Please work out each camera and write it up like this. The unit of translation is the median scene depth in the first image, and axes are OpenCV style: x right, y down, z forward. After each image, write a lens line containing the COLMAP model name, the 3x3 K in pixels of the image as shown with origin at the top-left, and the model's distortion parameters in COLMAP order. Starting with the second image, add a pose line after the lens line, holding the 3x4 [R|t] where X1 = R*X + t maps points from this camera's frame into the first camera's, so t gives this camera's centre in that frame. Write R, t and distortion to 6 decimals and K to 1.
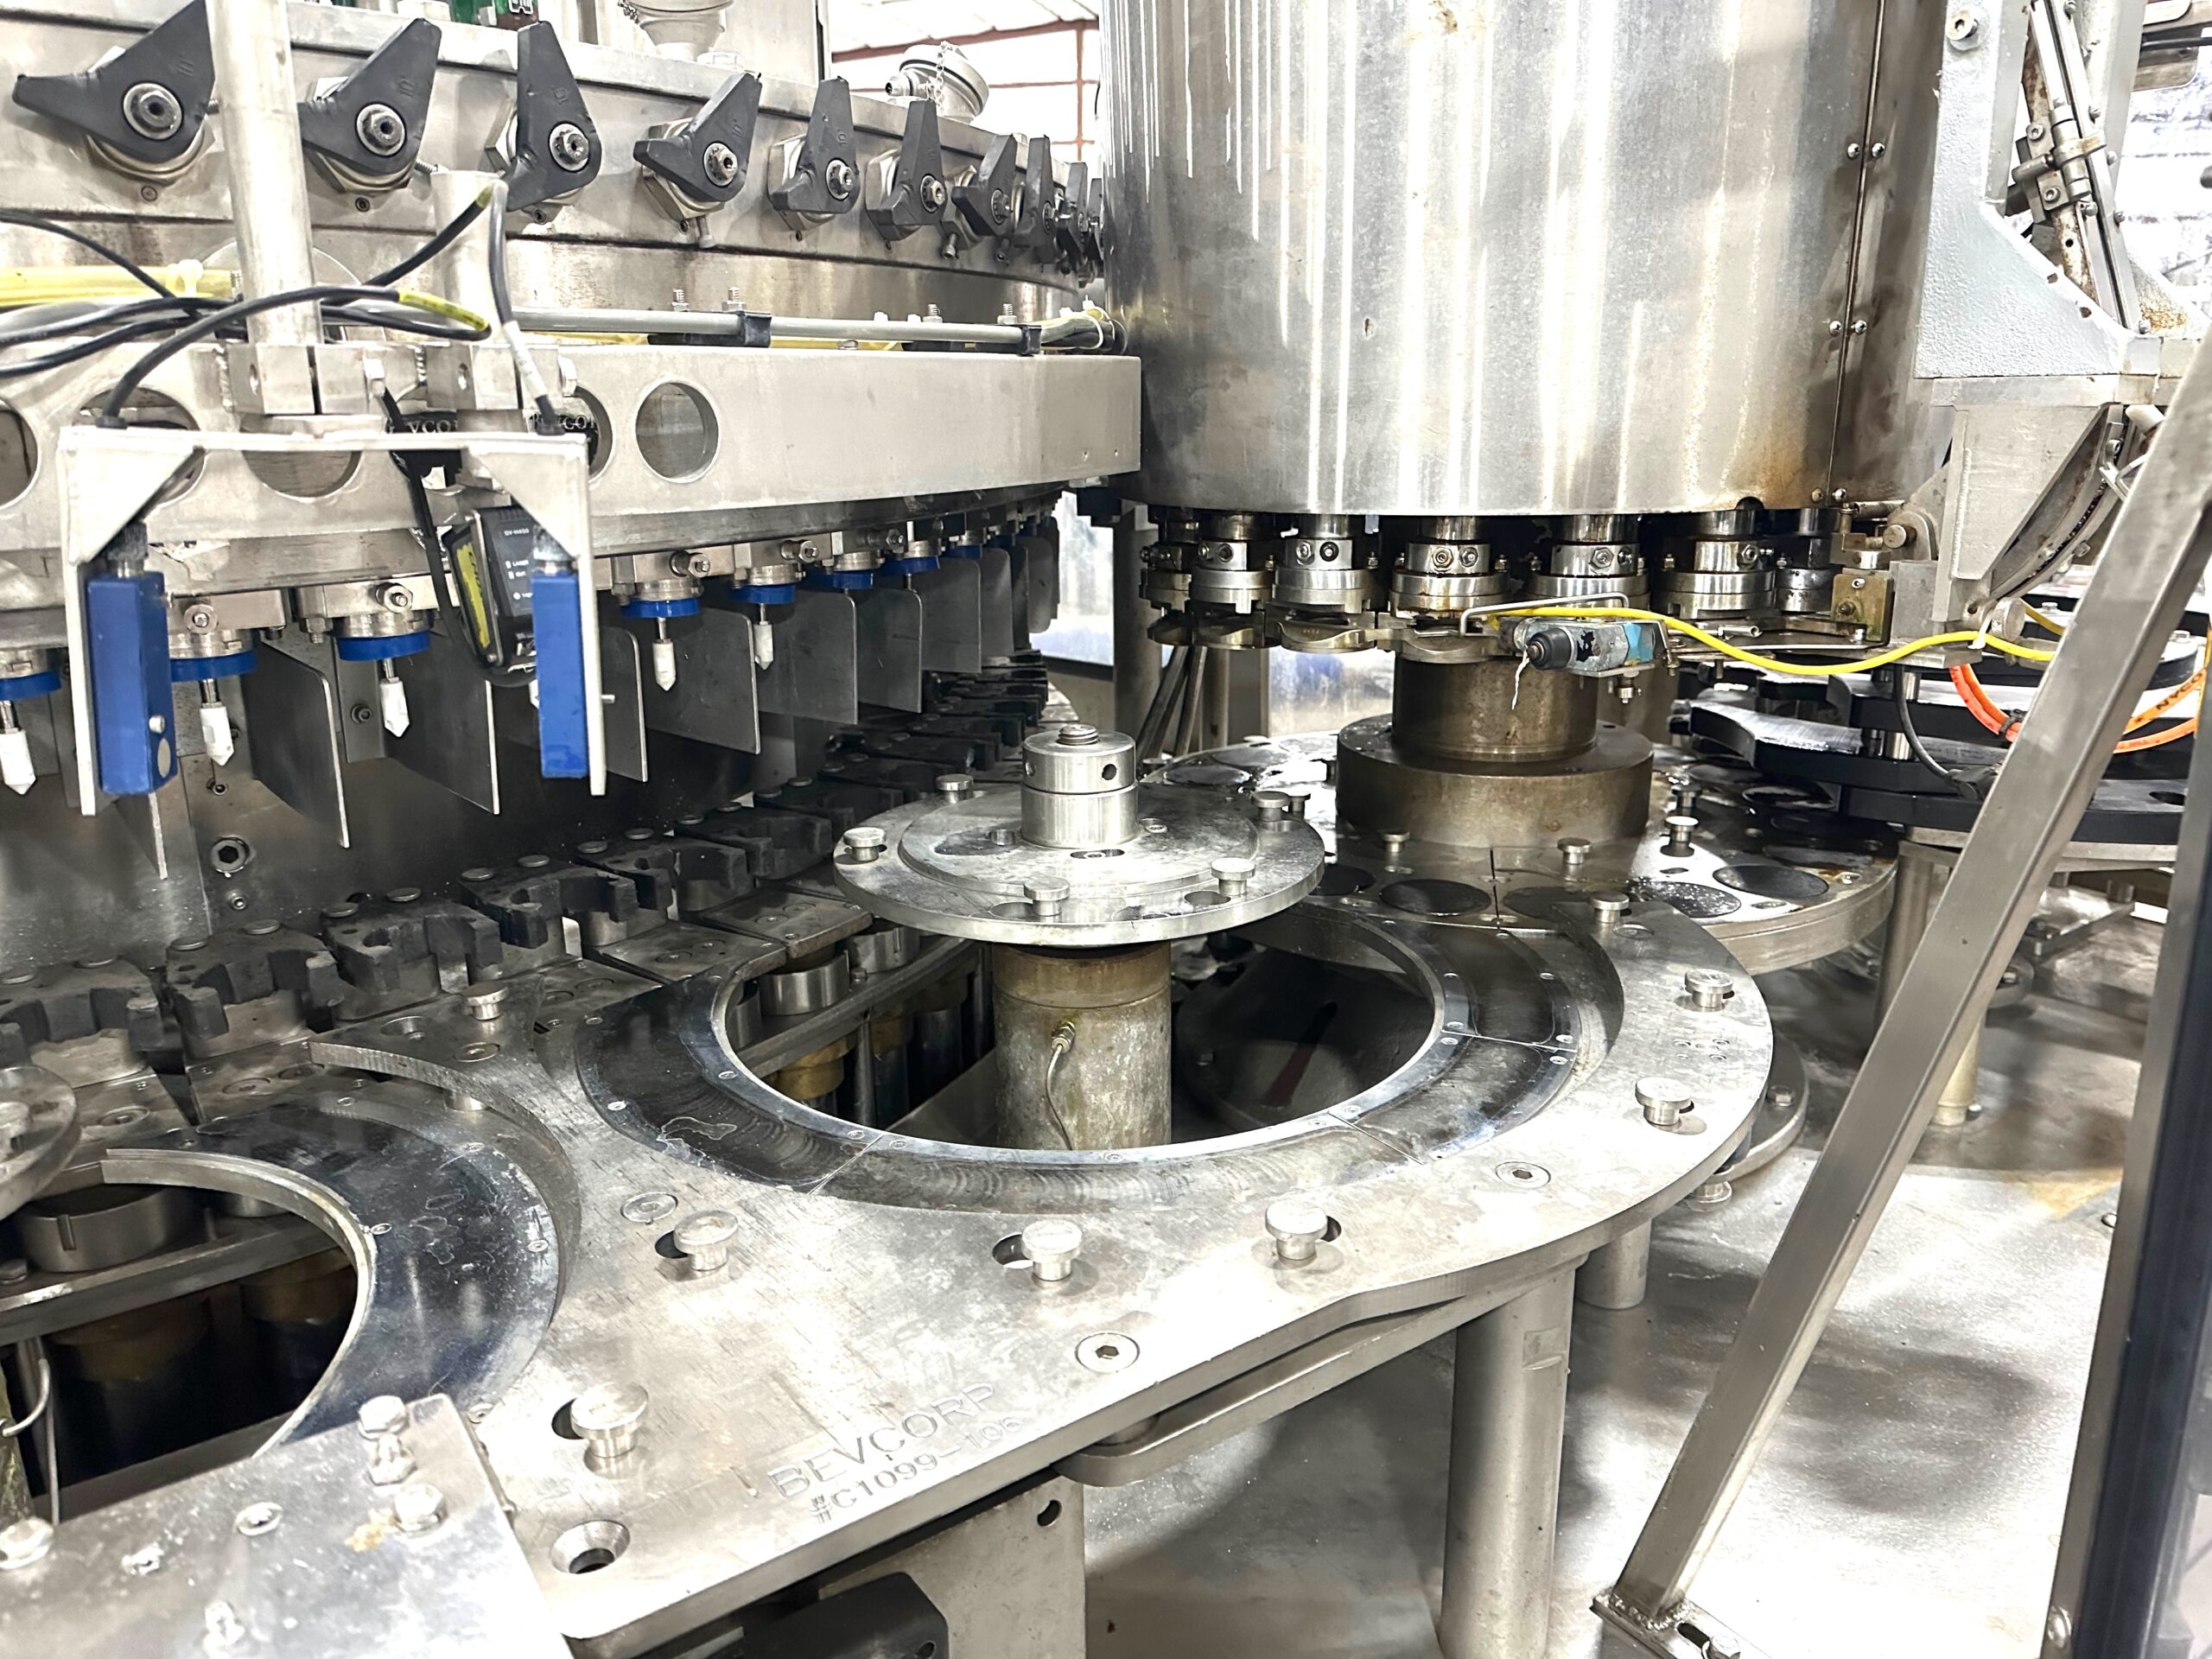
lens RADIAL K [[1539.6, 0, 1106.0], [0, 1539.6, 829.5], [0, 0, 1]] dist [0.067285, -0.128177]
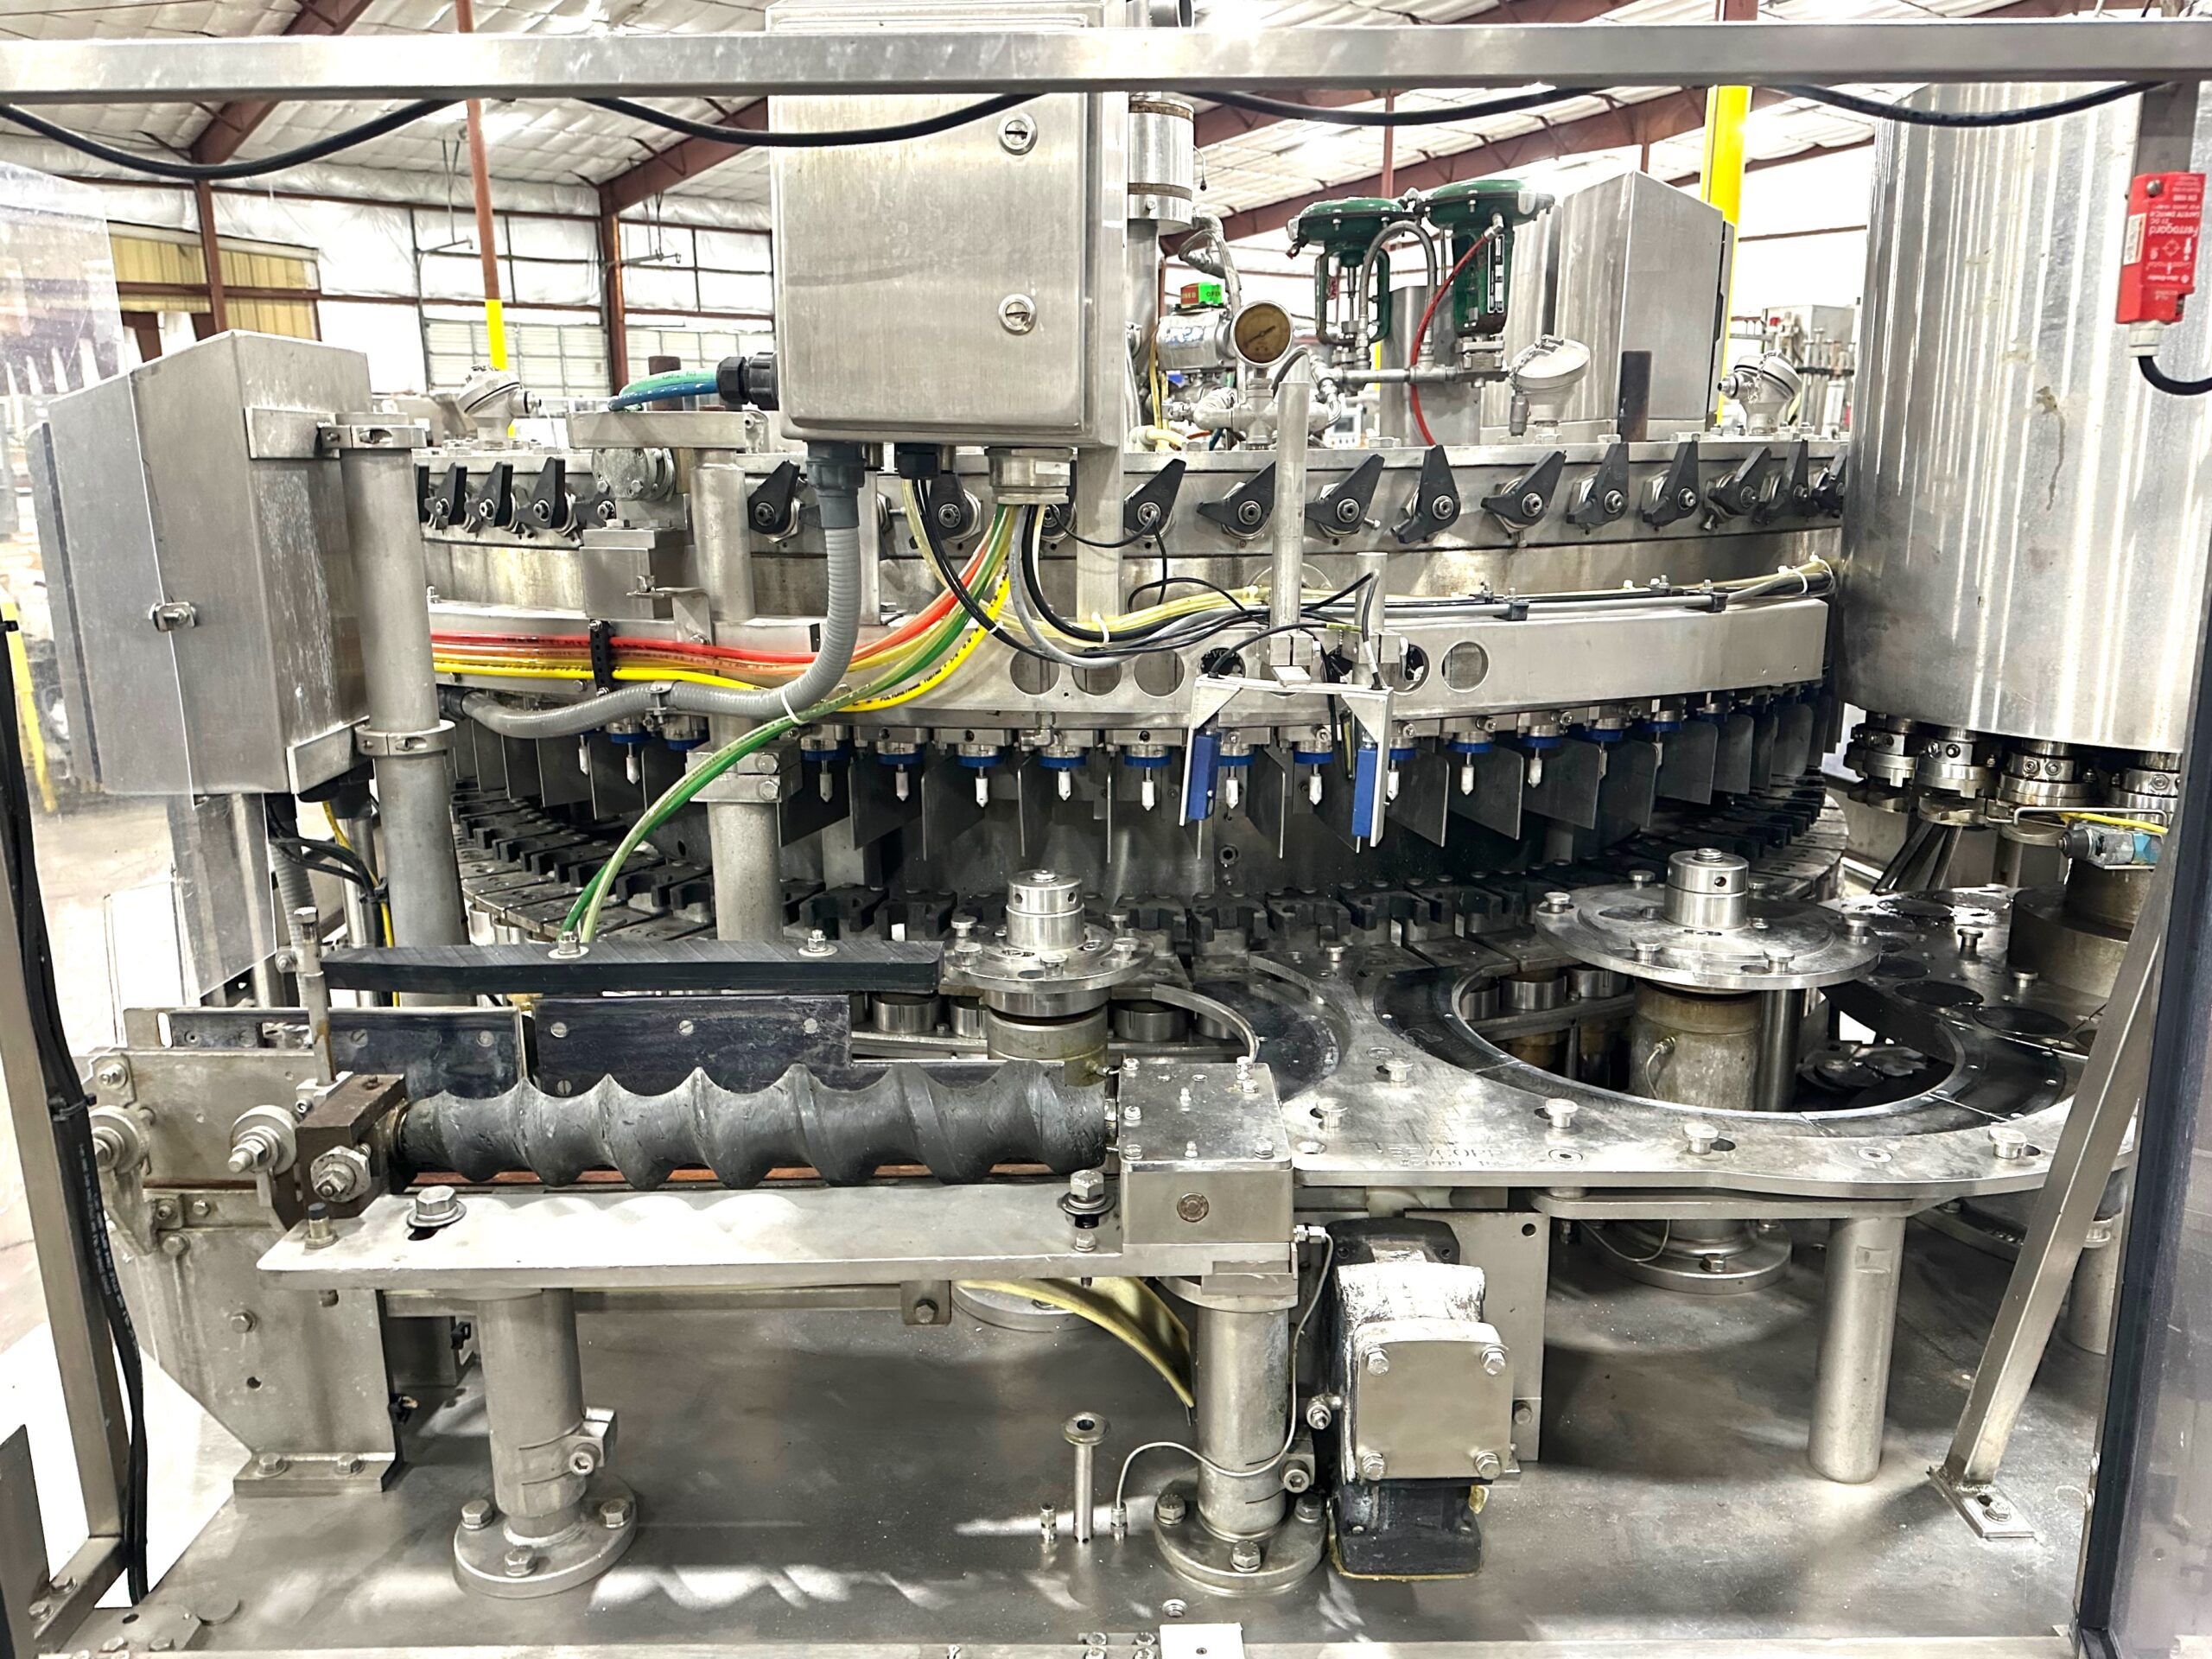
lens RADIAL K [[1560.2, 0, 1133.9], [0, 1560.2, 790.9], [0, 0, 1]] dist [0.092516, -0.138066]
pose [[0.826951, 0.119671, -0.549391, 0.392417], [-0.159254, 0.986928, -0.024734, 0.005669], [0.539250, 0.107946, 0.835199, -0.688127]]
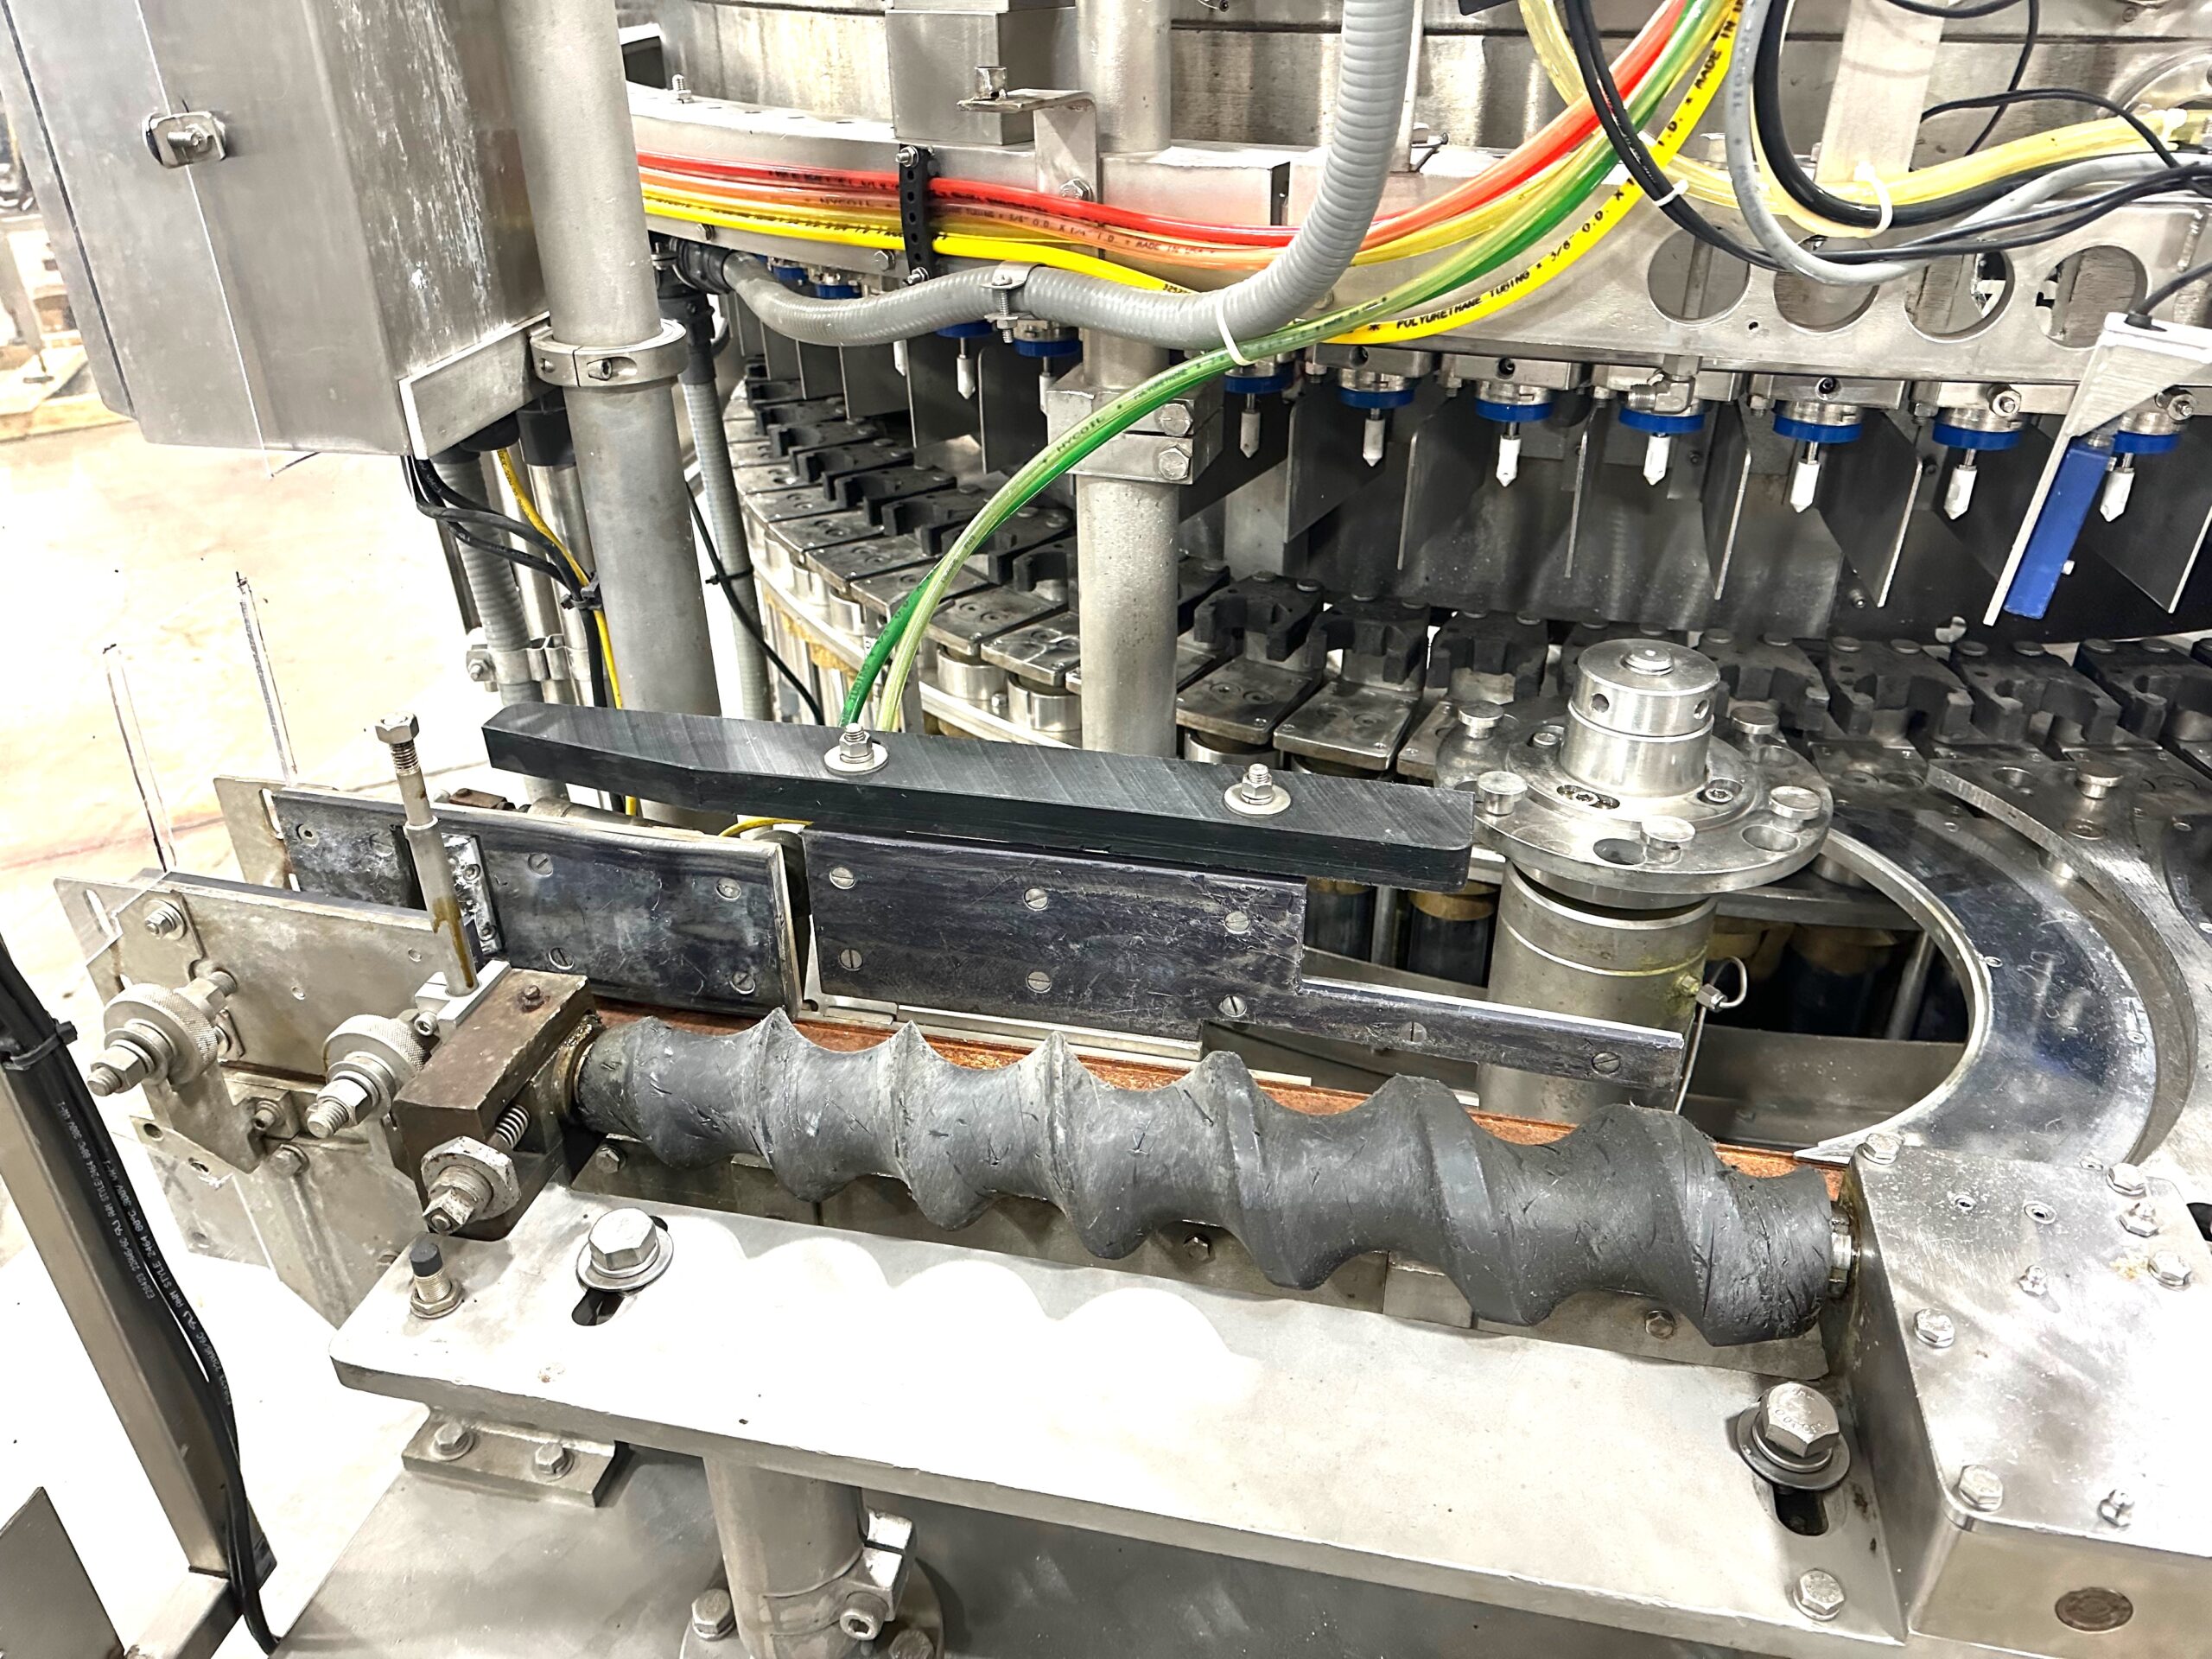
lens RADIAL K [[1565.0, 0, 1107.2], [0, 1565.0, 797.0], [0, 0, 1]] dist [0.048832, -0.075829]
pose [[0.672293, 0.365098, -0.643991, -0.146024], [-0.206543, 0.927887, 0.310428, -0.076036], [0.710888, -0.075687, 0.699221, -0.256379]]
